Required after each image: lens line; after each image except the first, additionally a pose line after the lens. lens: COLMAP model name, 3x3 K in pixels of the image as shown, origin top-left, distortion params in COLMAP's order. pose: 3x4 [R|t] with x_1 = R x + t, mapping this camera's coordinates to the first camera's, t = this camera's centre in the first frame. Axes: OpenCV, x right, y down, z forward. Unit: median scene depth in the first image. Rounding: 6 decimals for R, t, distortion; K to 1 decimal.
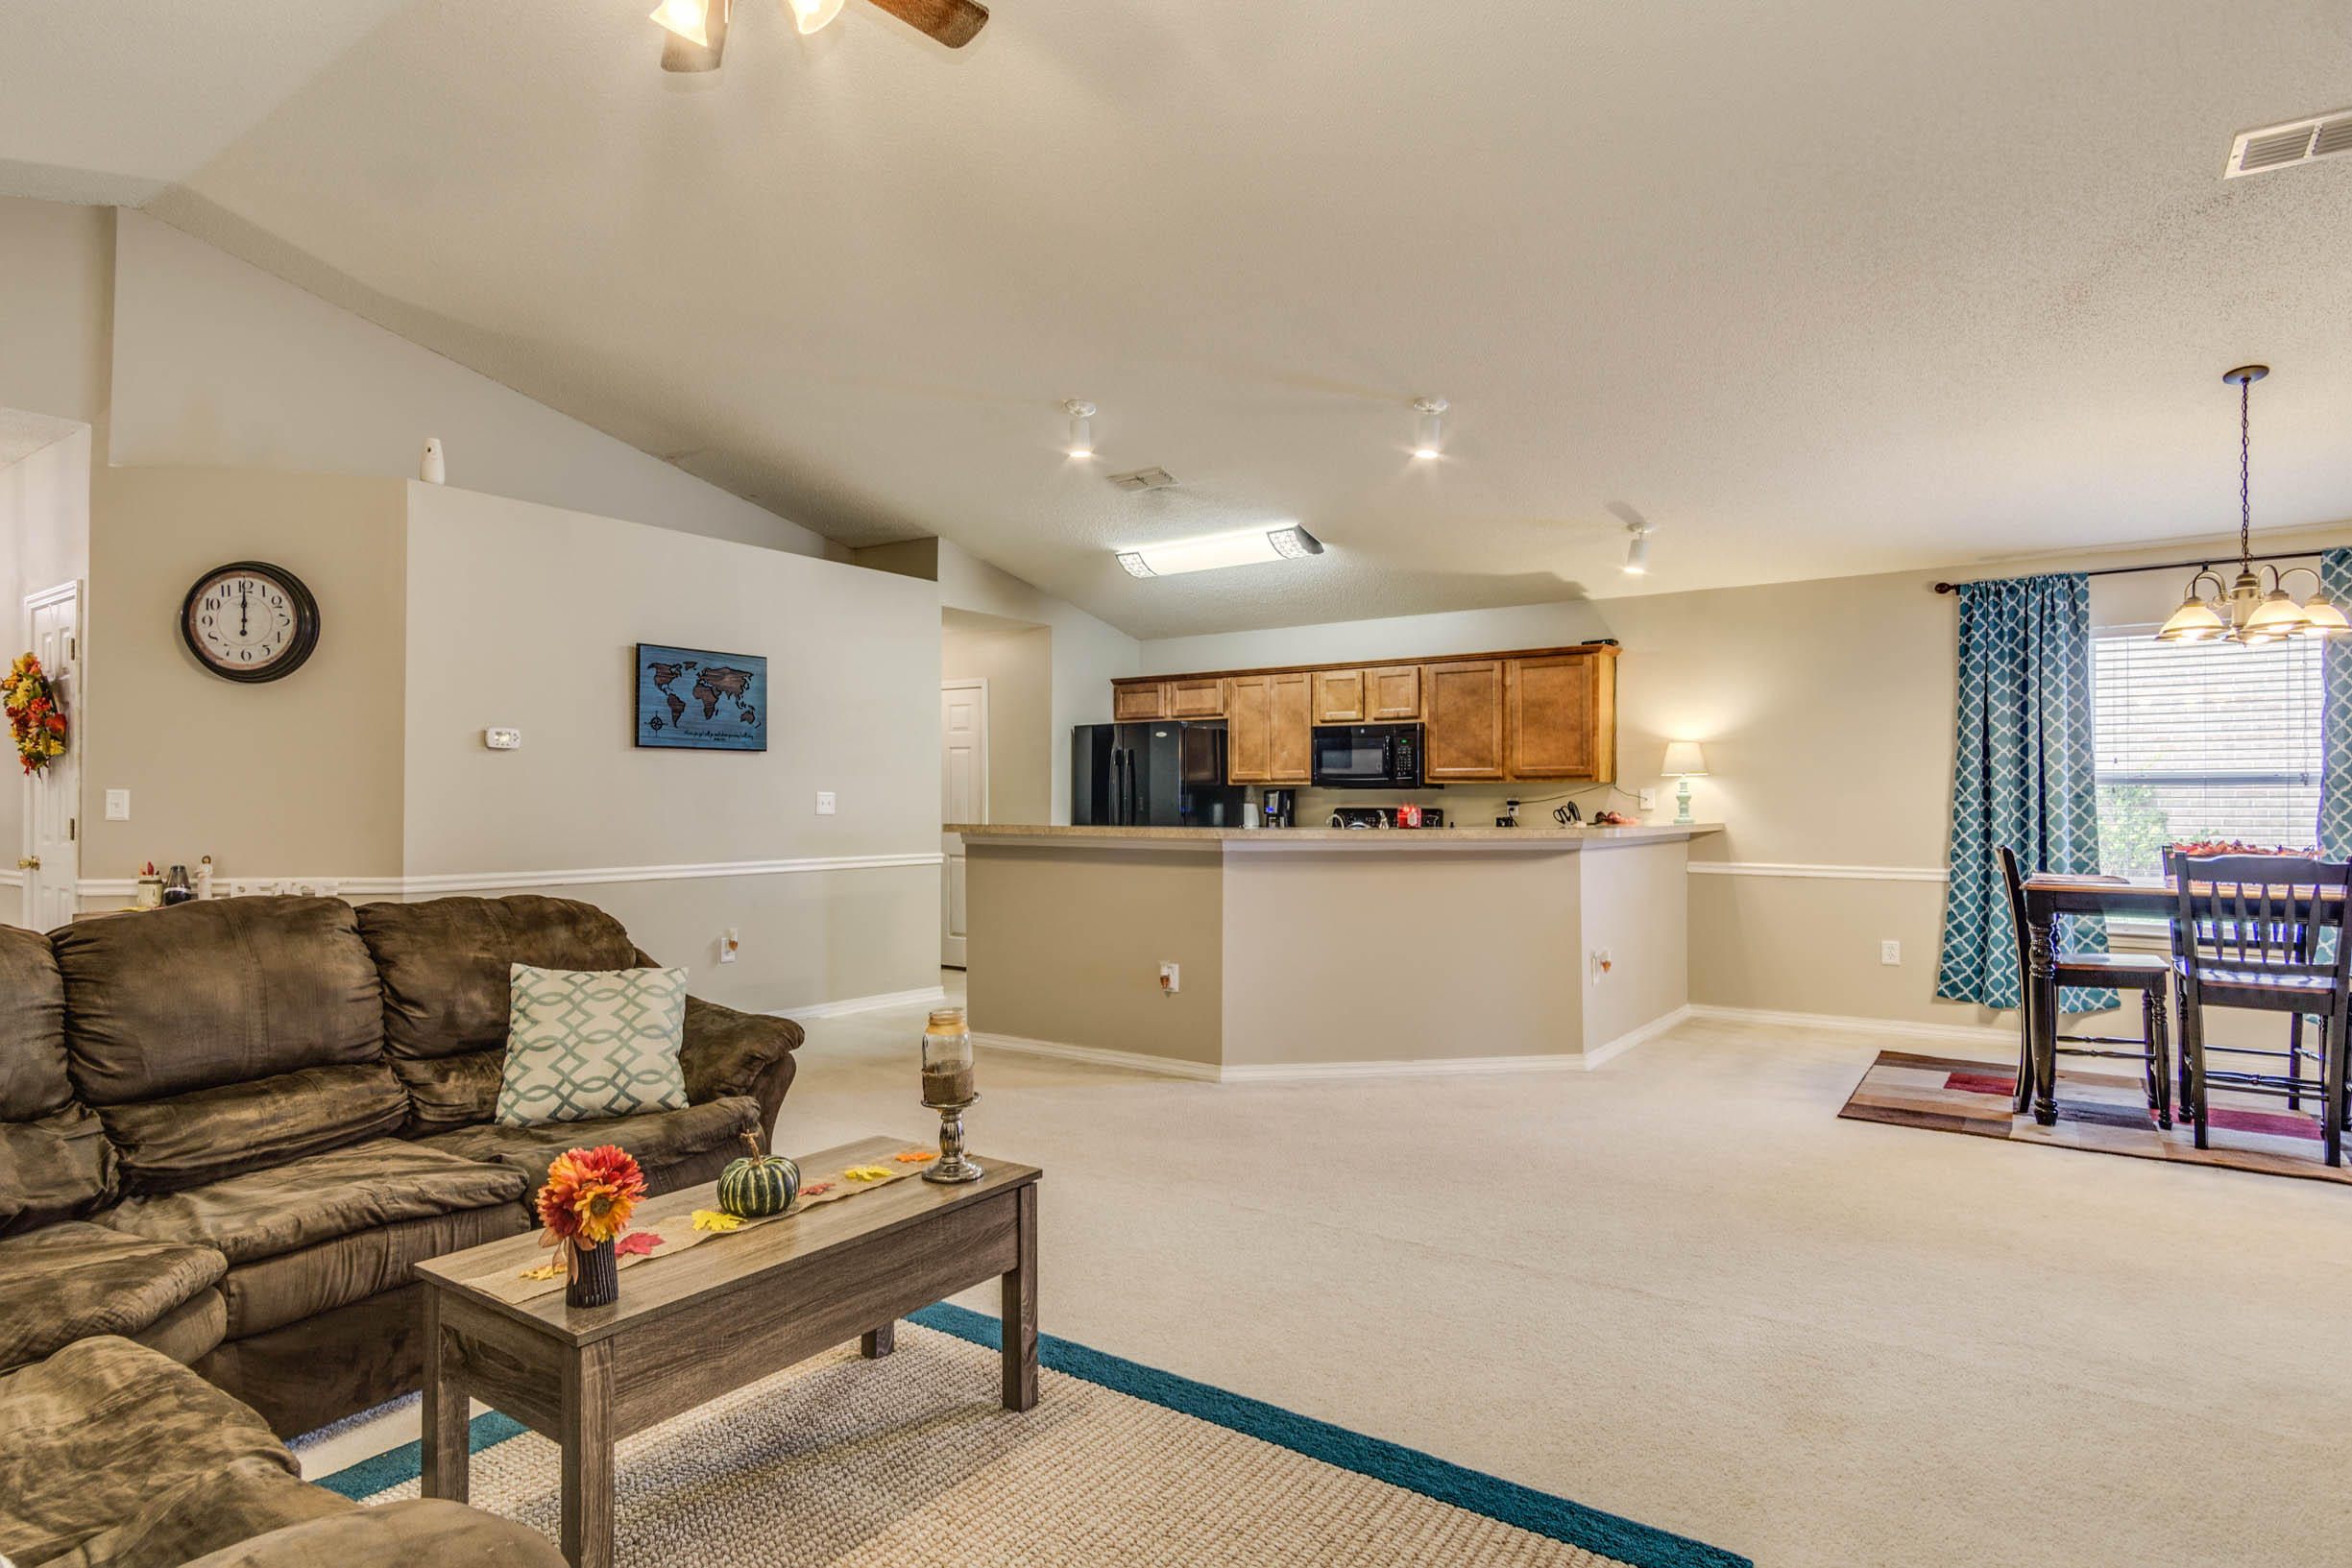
lens RADIAL K [[1240.0, 0, 1168.7], [0, 1240.0, 795.0], [0, 0, 1]] dist [-0.000195, 0.005244]
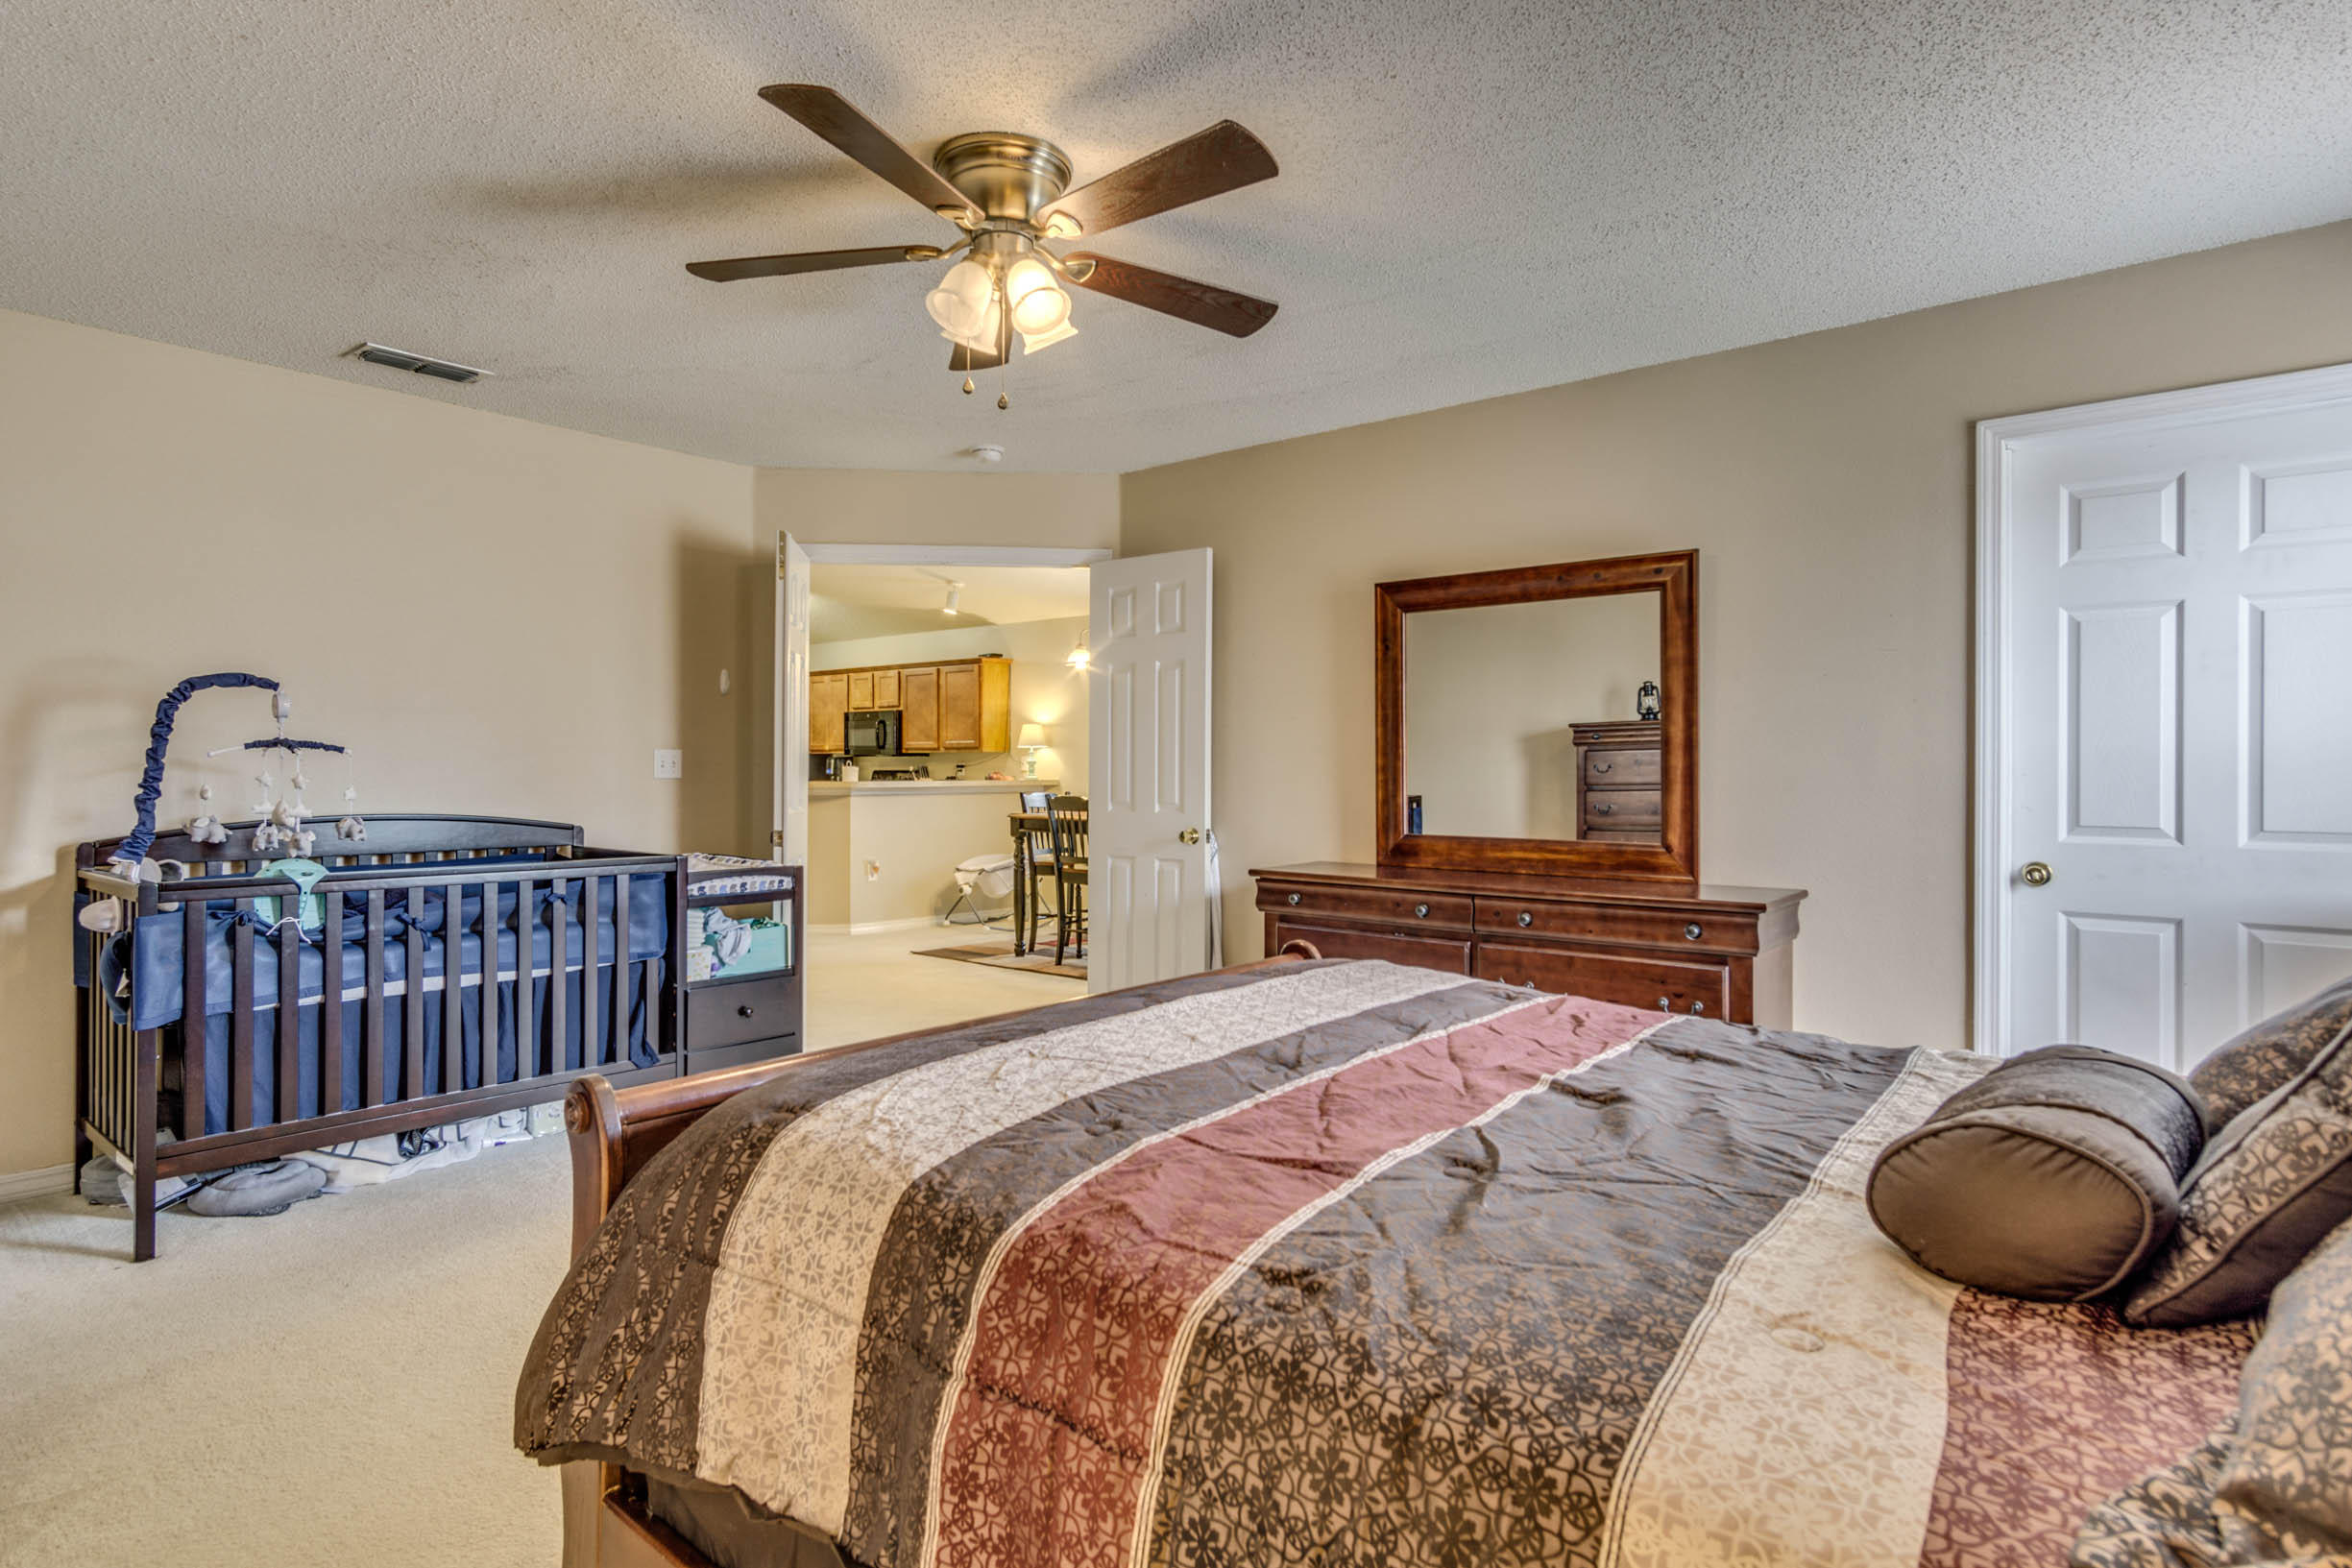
lens RADIAL K [[1177.1, 0, 1175.8], [0, 1177.1, 776.4], [0, 0, 1]] dist [-0.000010, -0.000315]
pose [[0.998617, 0.002094, -0.052537, 0.689254], [-0.001509, 0.999936, 0.011181, 0.002909], [0.052557, -0.011086, 0.998556, -0.385916]]
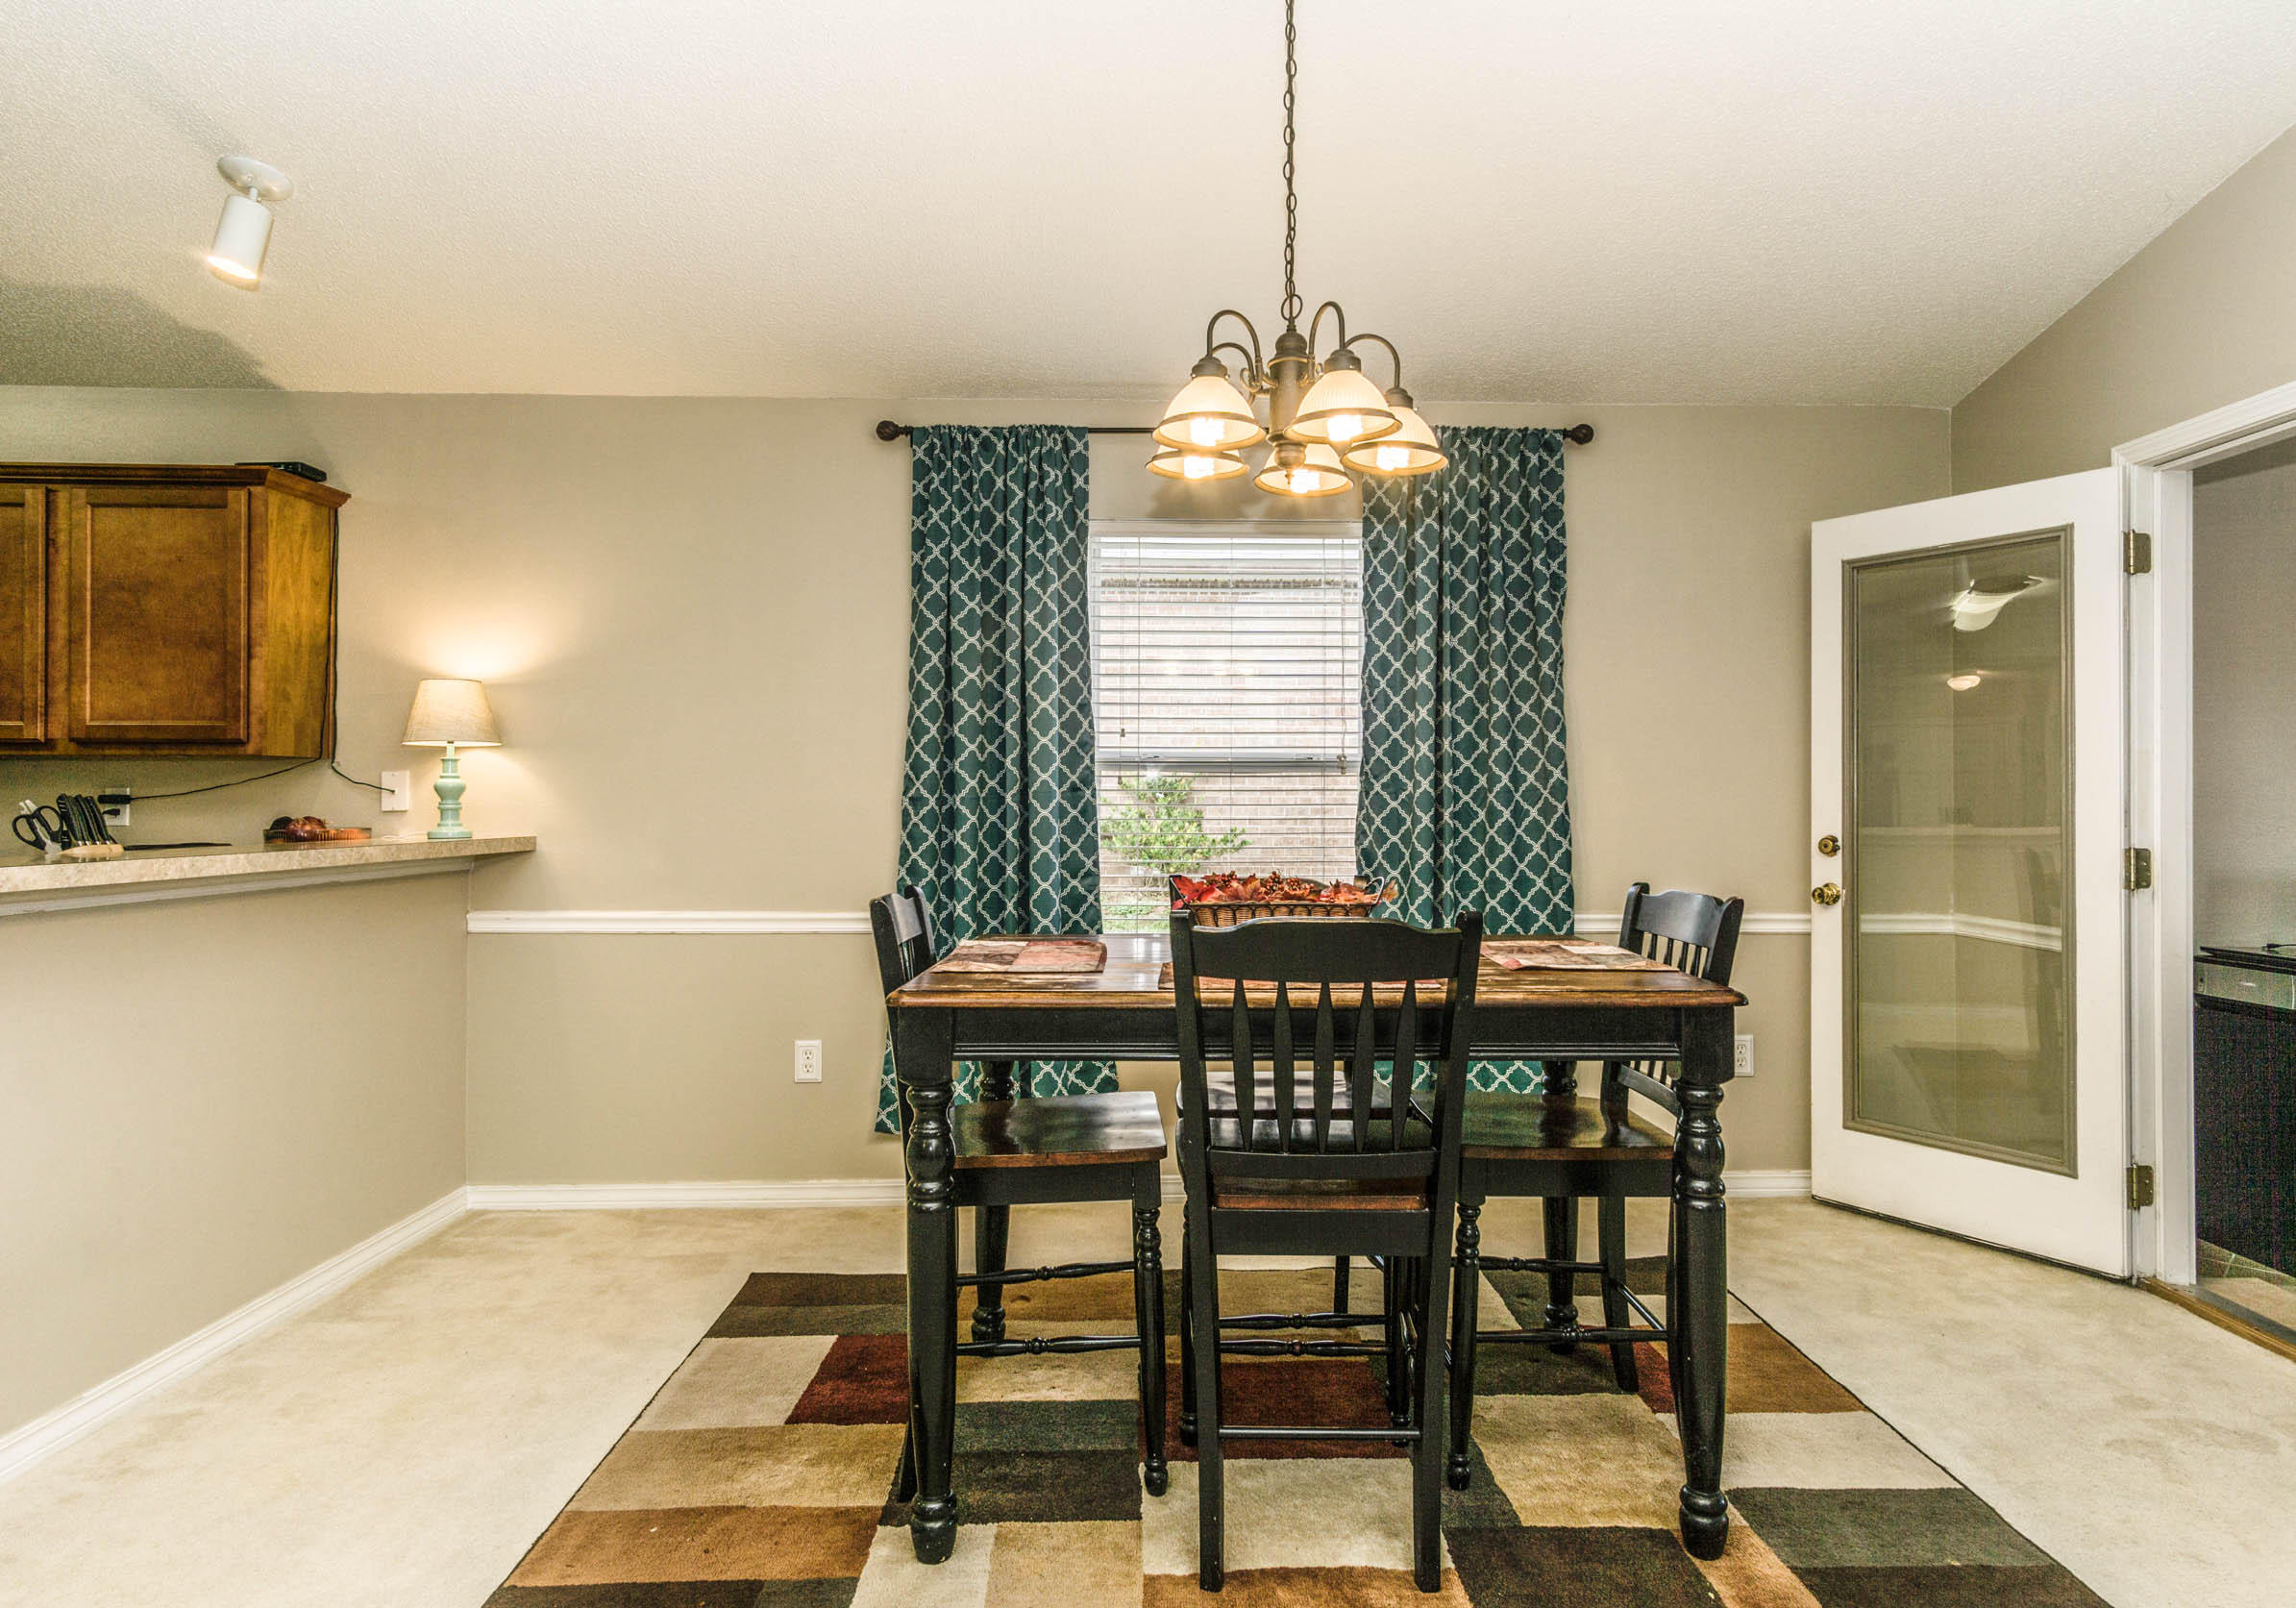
lens RADIAL K [[1297.9, 0, 1191.0], [0, 1297.9, 790.4], [0, 0, 1]] dist [0.003353, 0.001121]
pose [[0.789885, 0.004660, 0.613237, 0.345090], [-0.004320, 0.999989, -0.002034, 0.002653], [-0.613240, -0.001043, 0.789896, 0.409880]]
